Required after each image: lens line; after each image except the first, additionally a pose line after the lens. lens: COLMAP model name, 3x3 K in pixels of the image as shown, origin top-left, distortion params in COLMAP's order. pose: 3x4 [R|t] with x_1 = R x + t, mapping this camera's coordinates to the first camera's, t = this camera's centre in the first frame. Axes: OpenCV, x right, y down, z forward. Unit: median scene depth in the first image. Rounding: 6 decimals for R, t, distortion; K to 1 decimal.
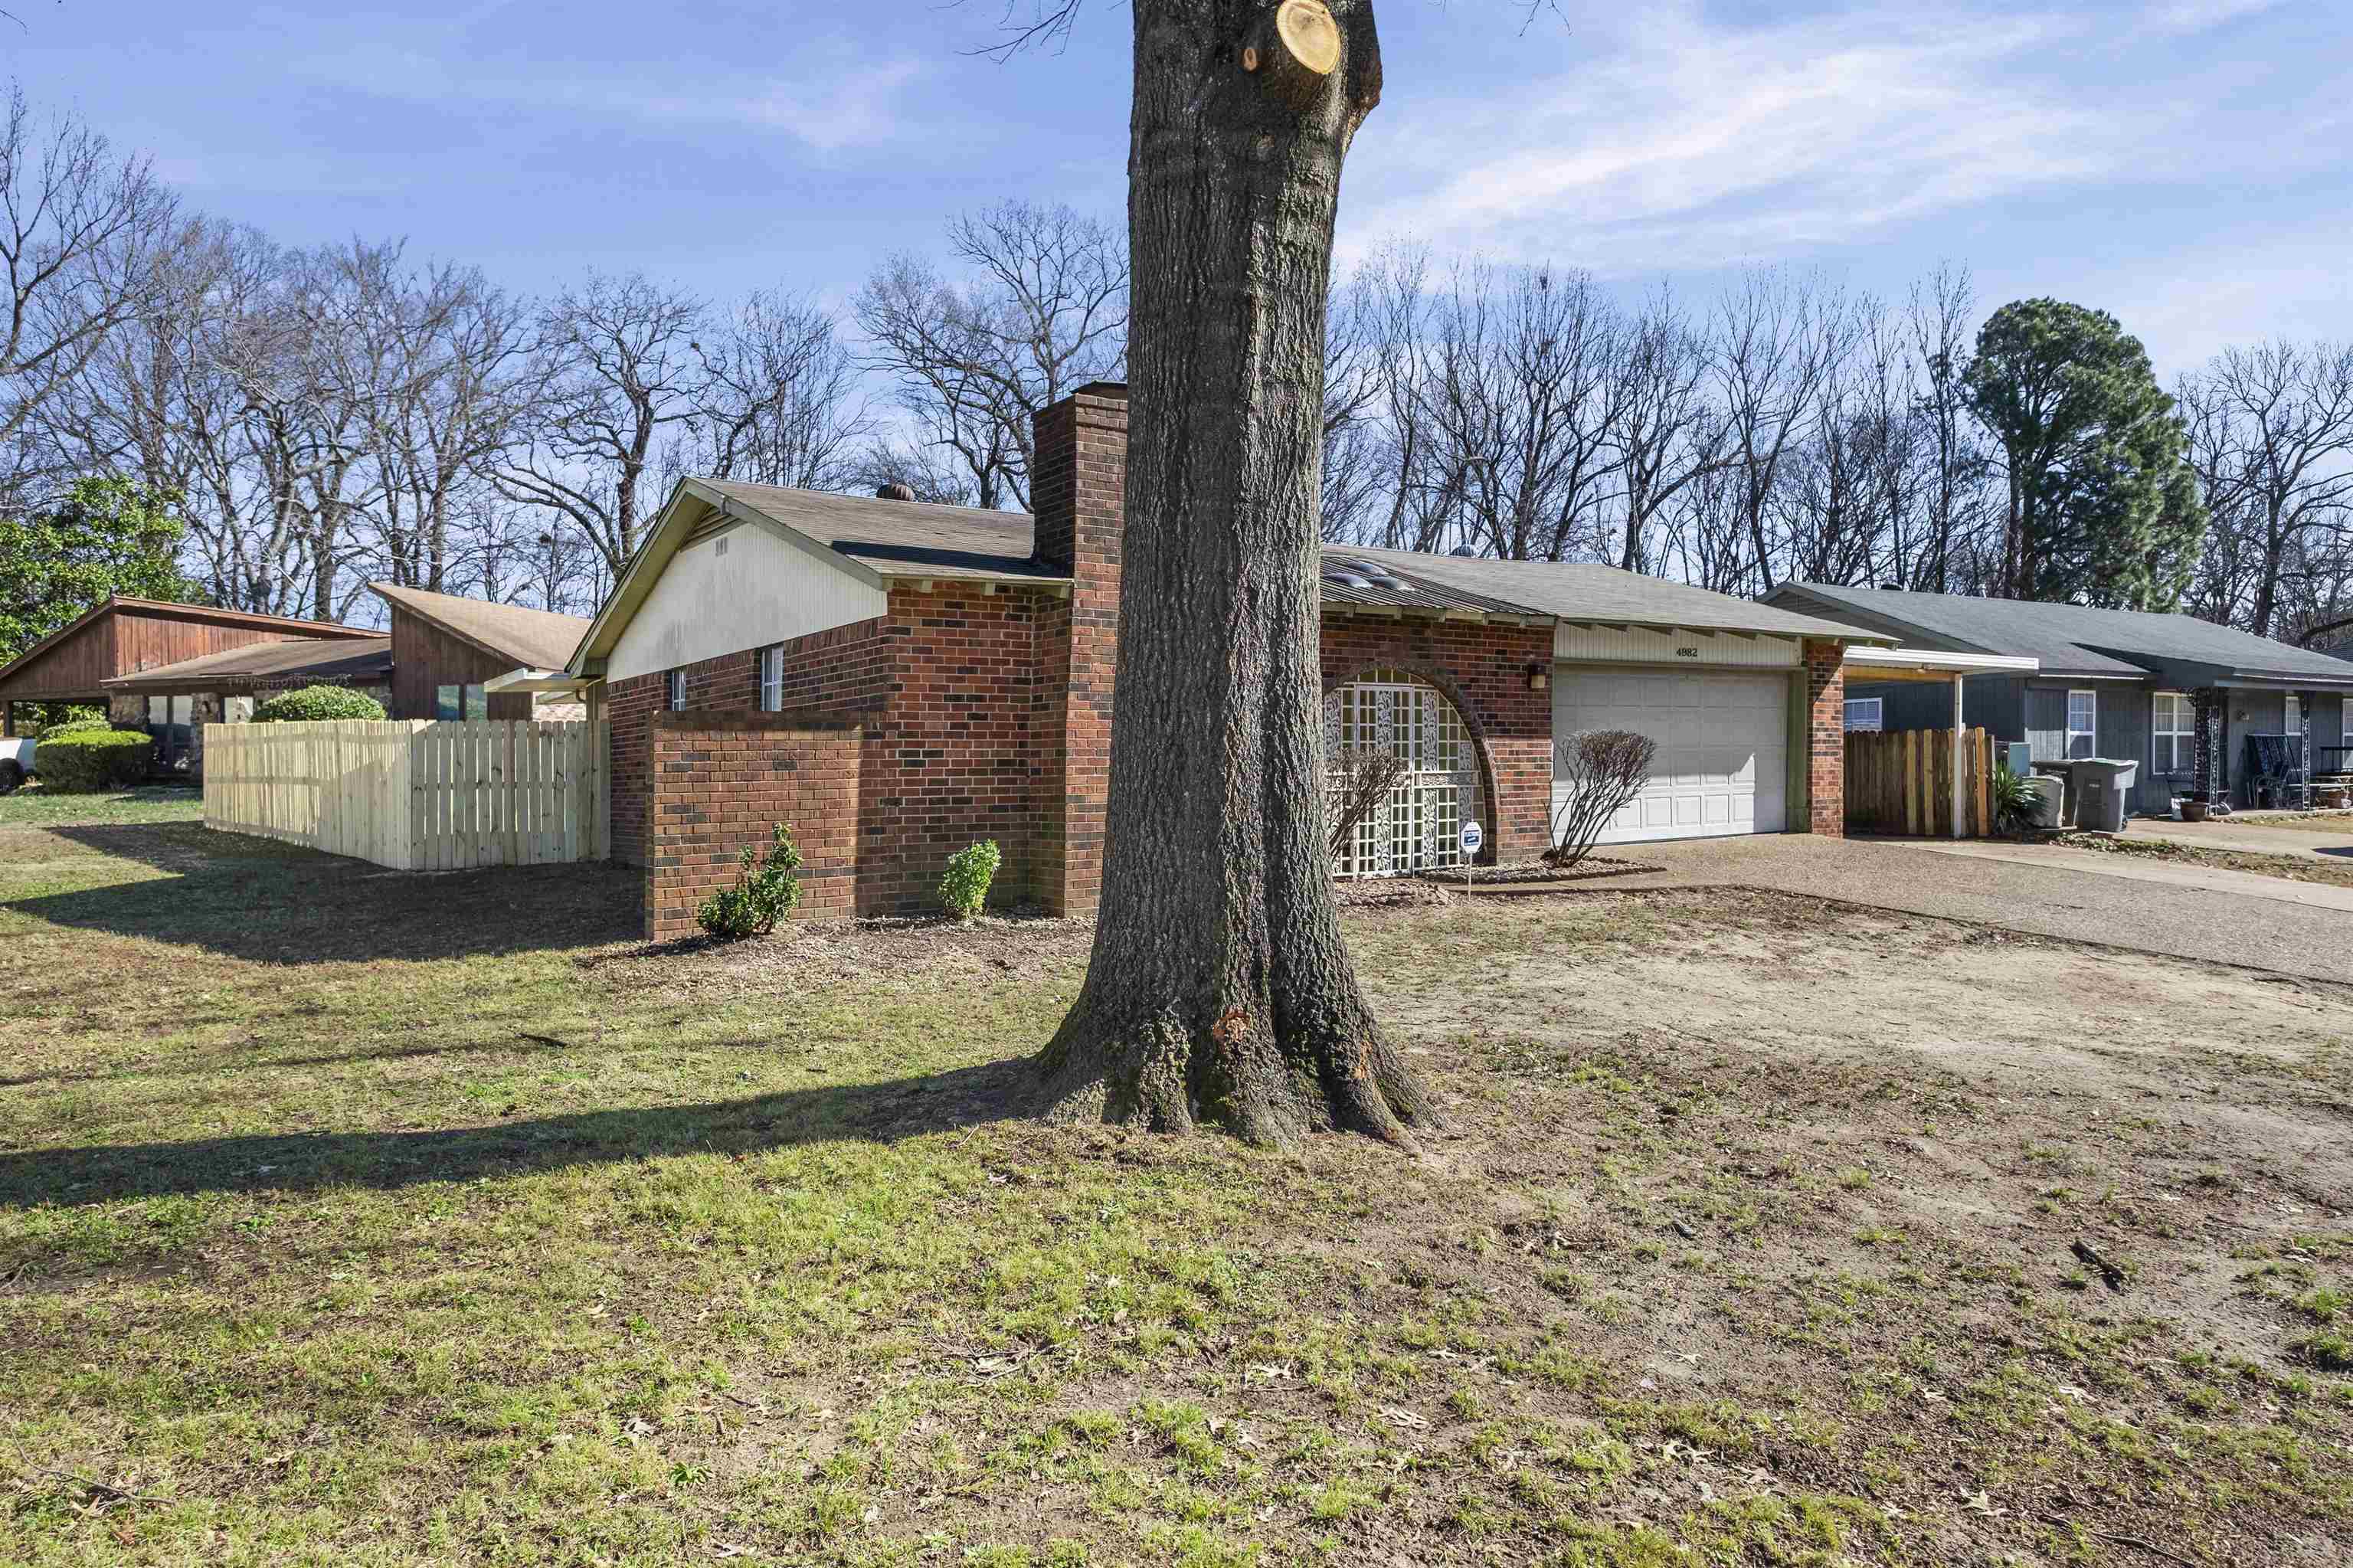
lens RADIAL K [[1467.2, 0, 1176.3], [0, 1467.2, 787.5], [0, 0, 1]] dist [-0.001599, 0.000152]
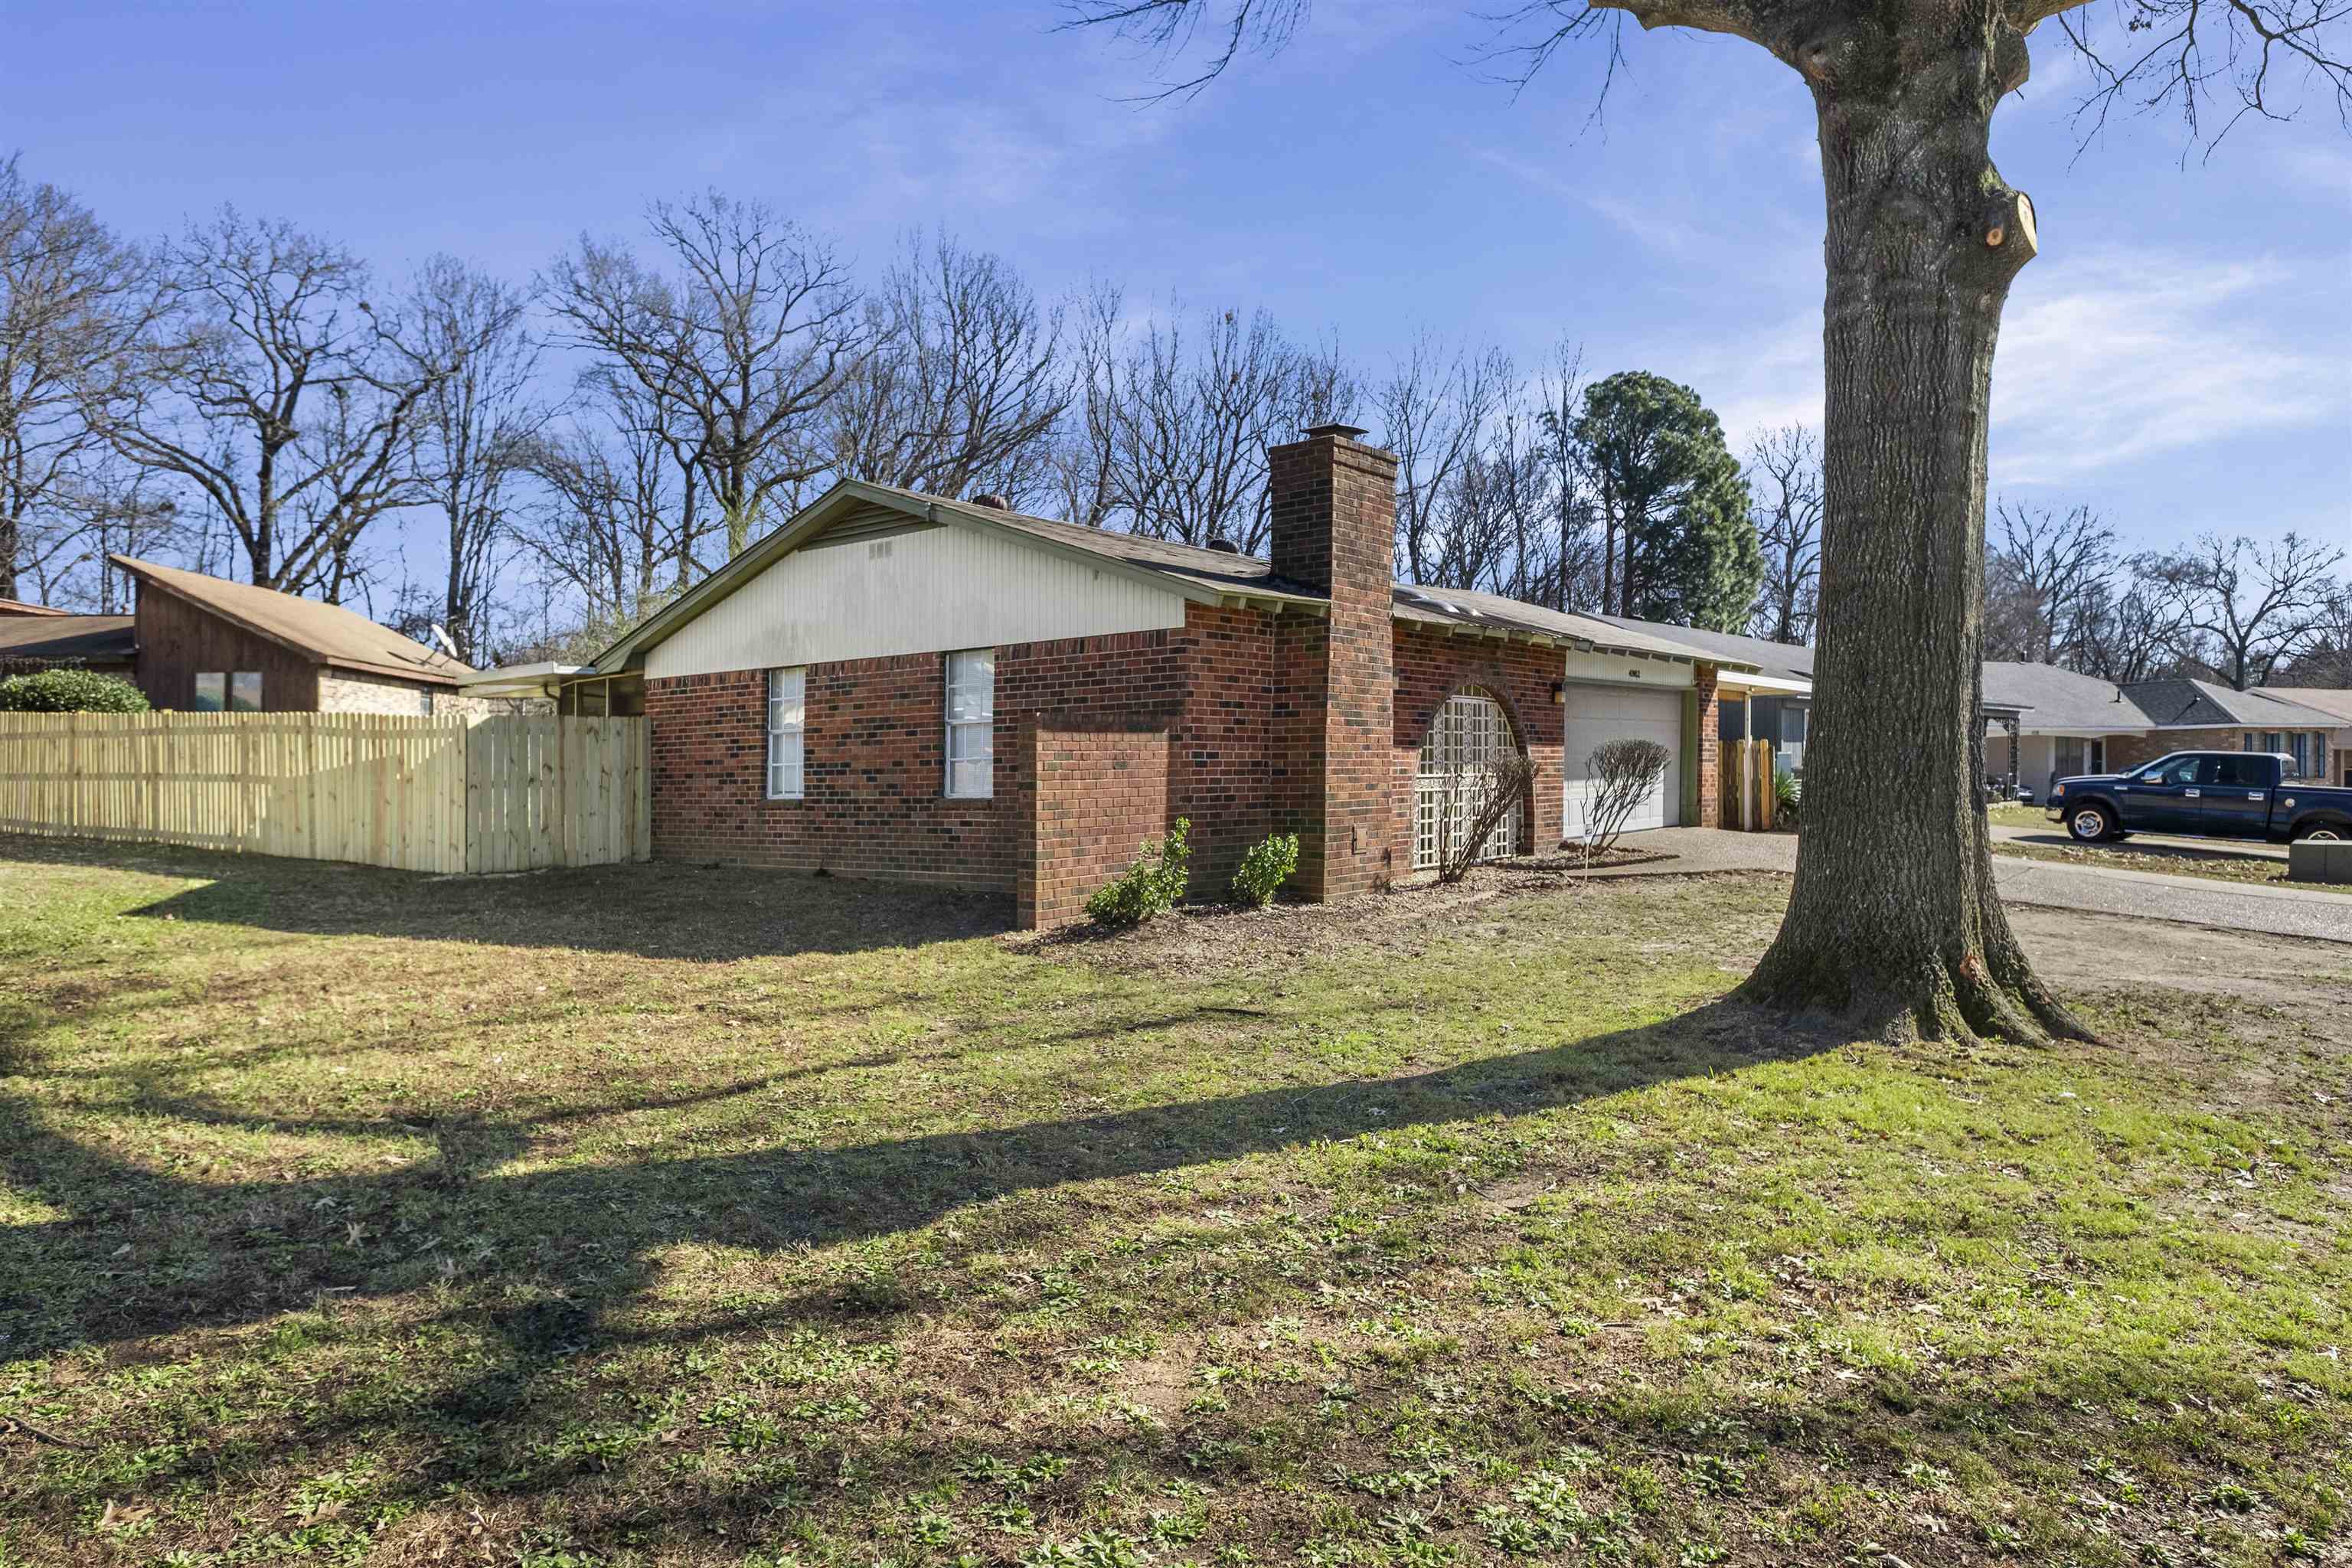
lens RADIAL K [[1443.8, 0, 1176.6], [0, 1443.8, 779.1], [0, 0, 1]] dist [0.001651, 0.000666]
pose [[0.962488, 0.003353, 0.271302, -0.311250], [-0.001347, 0.999970, -0.007580, 0.001909], [-0.271320, 0.006930, 0.962464, -0.017644]]
